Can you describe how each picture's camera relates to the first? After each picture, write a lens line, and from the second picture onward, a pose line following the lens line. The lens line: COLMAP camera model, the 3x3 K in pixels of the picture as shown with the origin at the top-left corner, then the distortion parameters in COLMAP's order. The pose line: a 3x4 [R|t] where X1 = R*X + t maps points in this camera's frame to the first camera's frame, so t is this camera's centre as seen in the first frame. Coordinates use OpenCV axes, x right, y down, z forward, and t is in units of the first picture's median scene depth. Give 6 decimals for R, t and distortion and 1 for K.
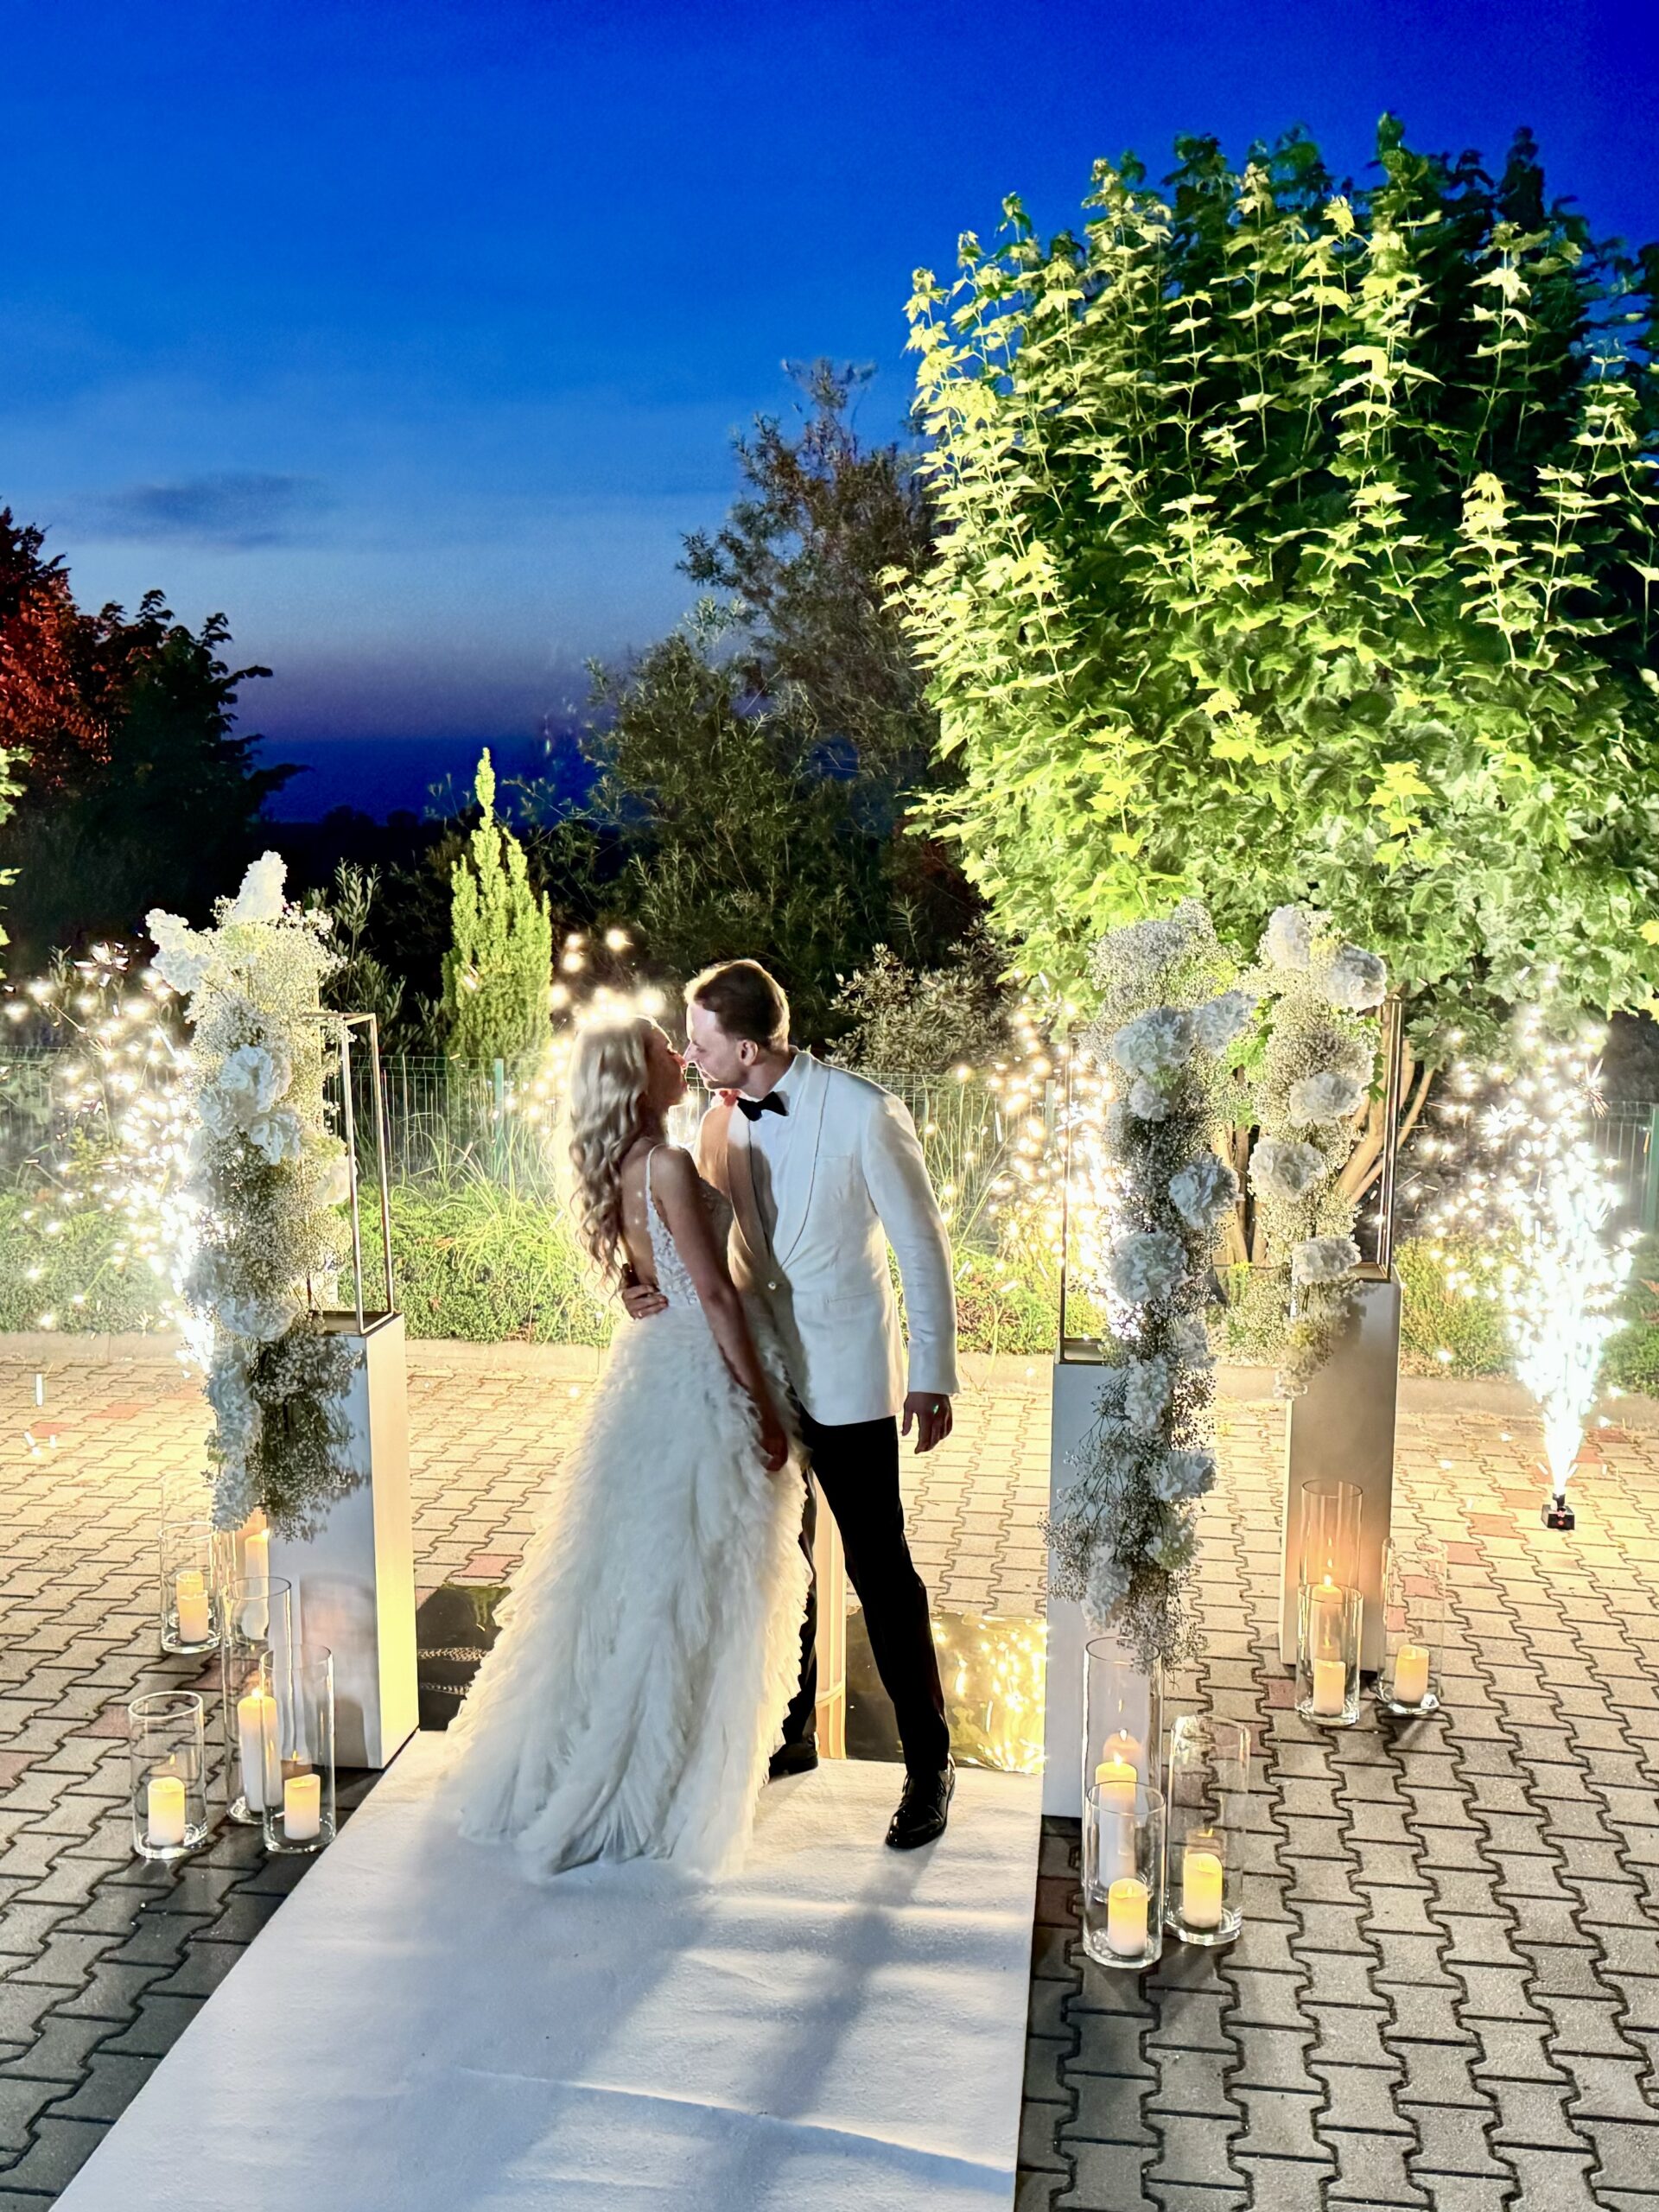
lens RADIAL K [[1676.8, 0, 822.2], [0, 1676.8, 1155.2], [0, 0, 1]] dist [0.125691, -0.224704]
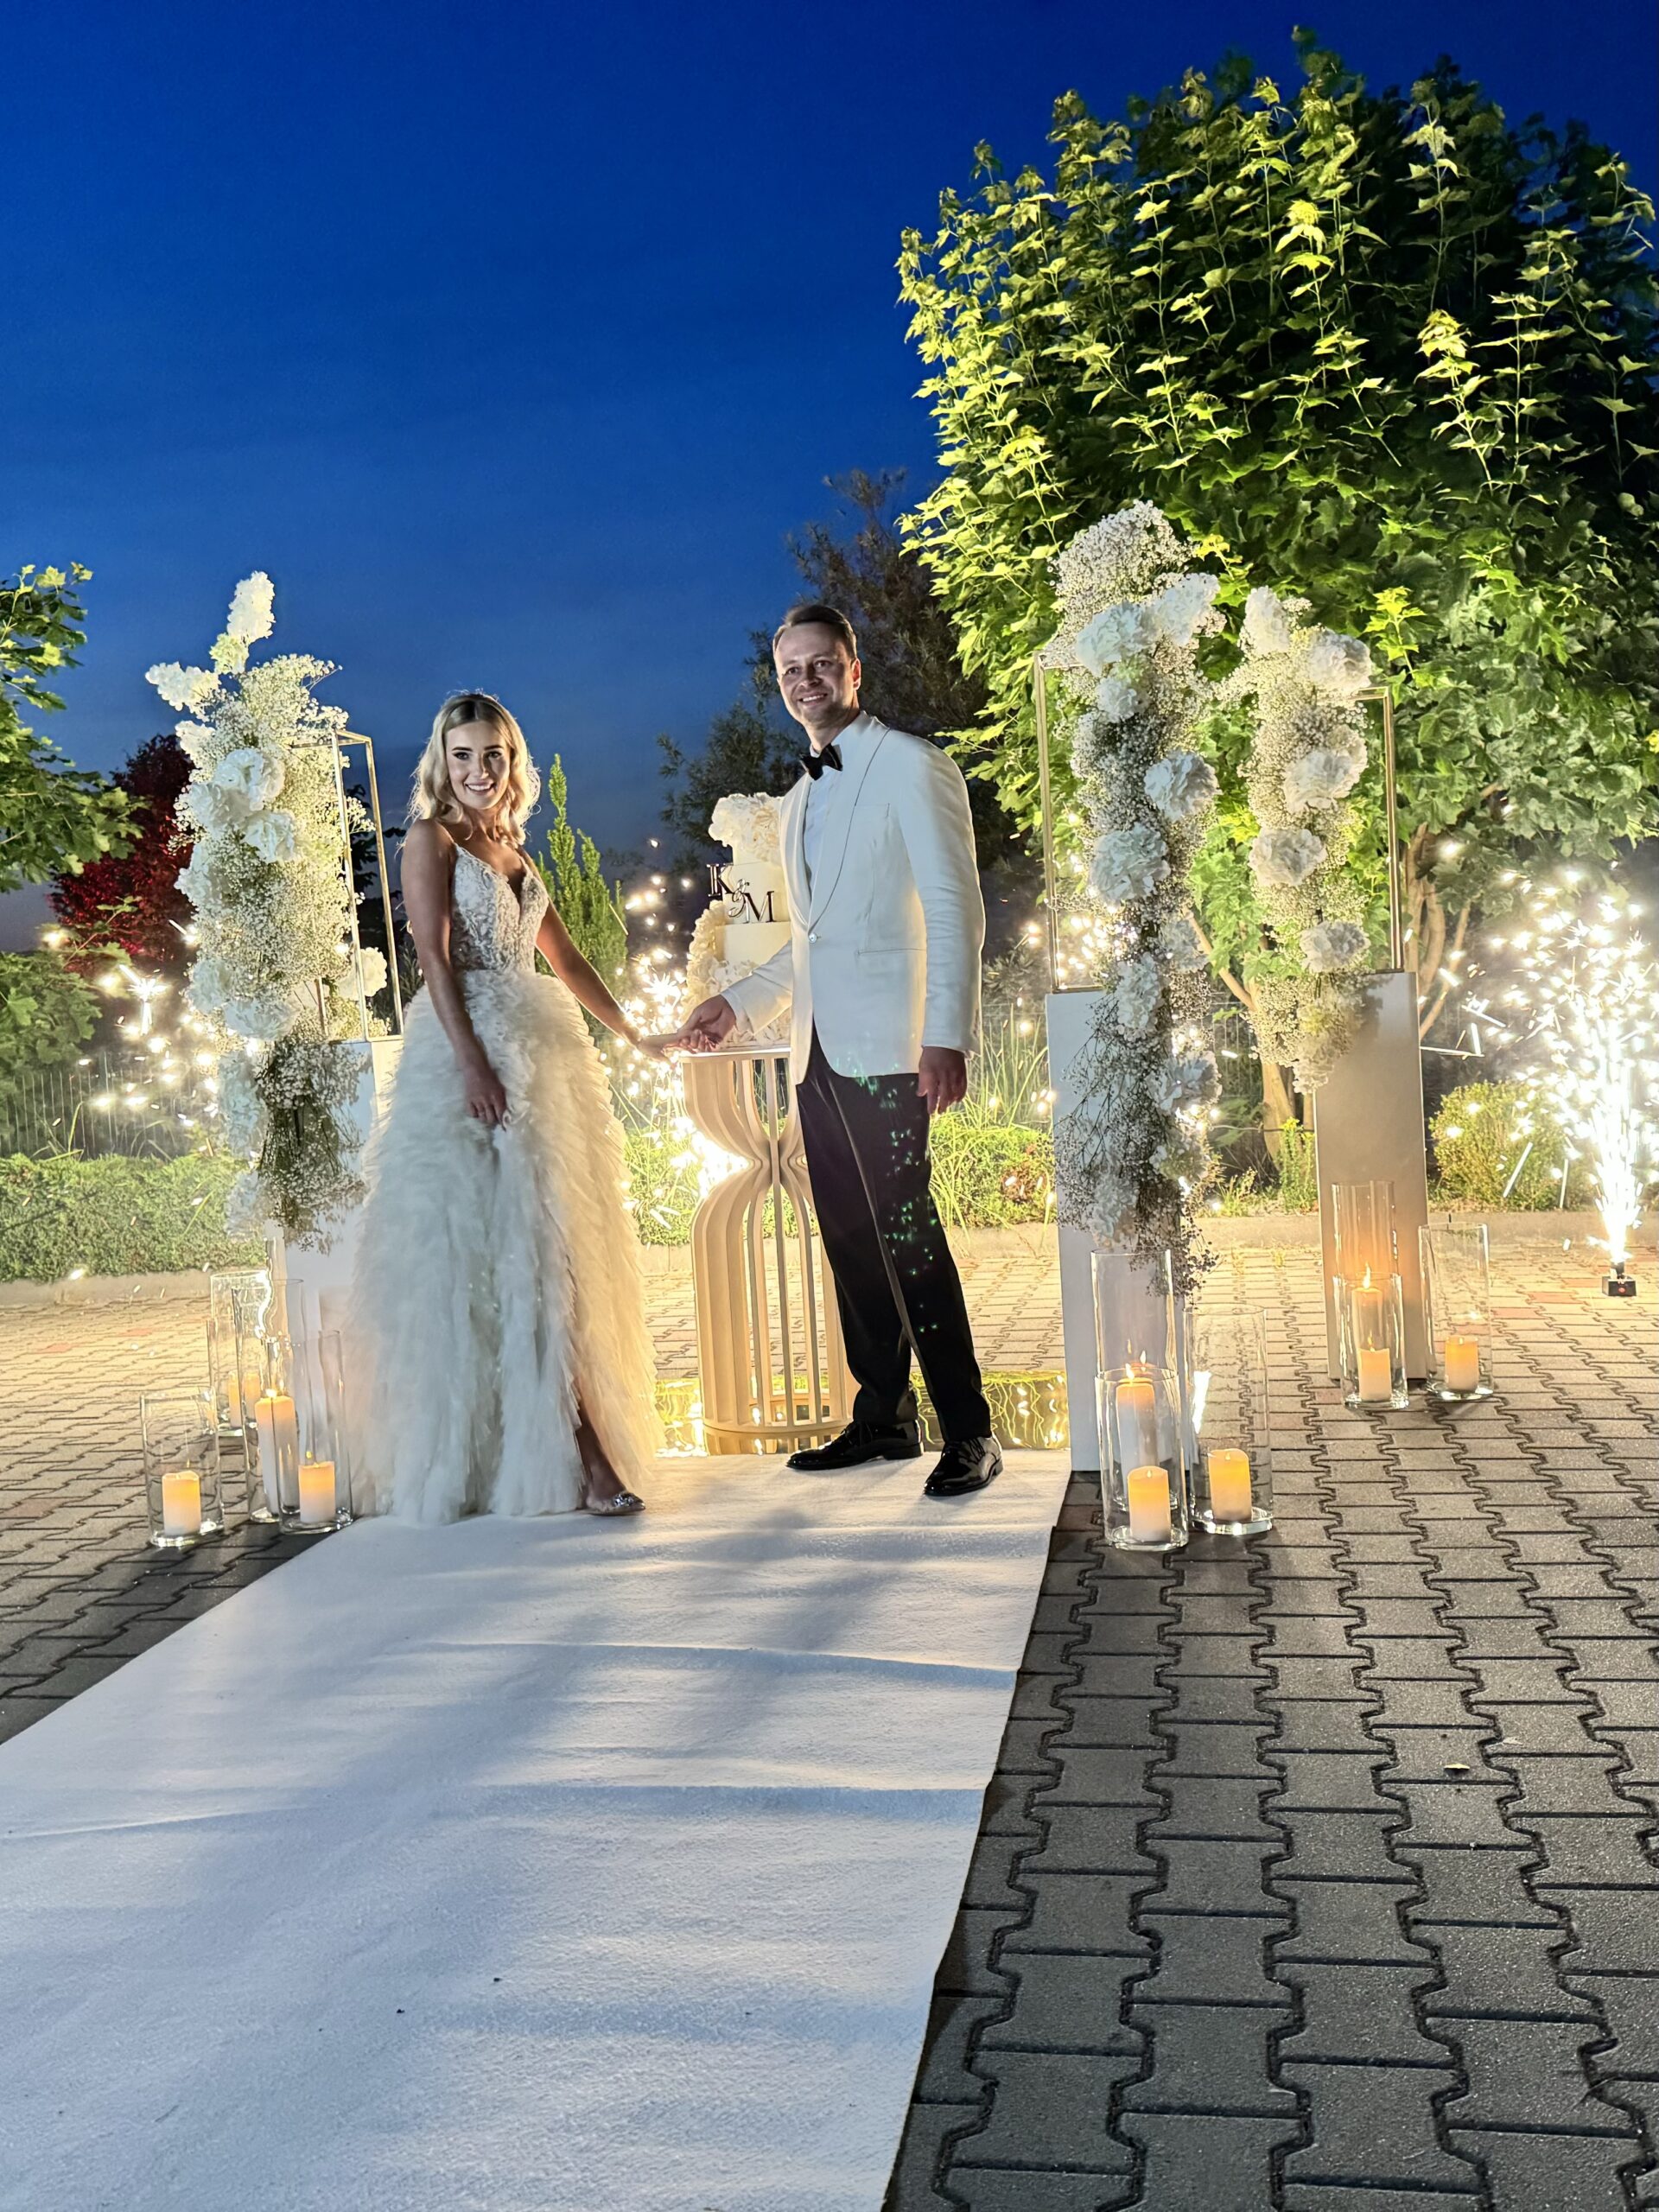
lens RADIAL K [[1560.7, 0, 829.5], [0, 1560.7, 1106.0], [0, 0, 1]] dist [0.091680, -0.191921]
pose [[0.996034, -0.066489, -0.059122, 0.034973], [0.060845, 0.993841, -0.092616, 0.150655], [0.064915, 0.088651, 0.993945, 0.051260]]
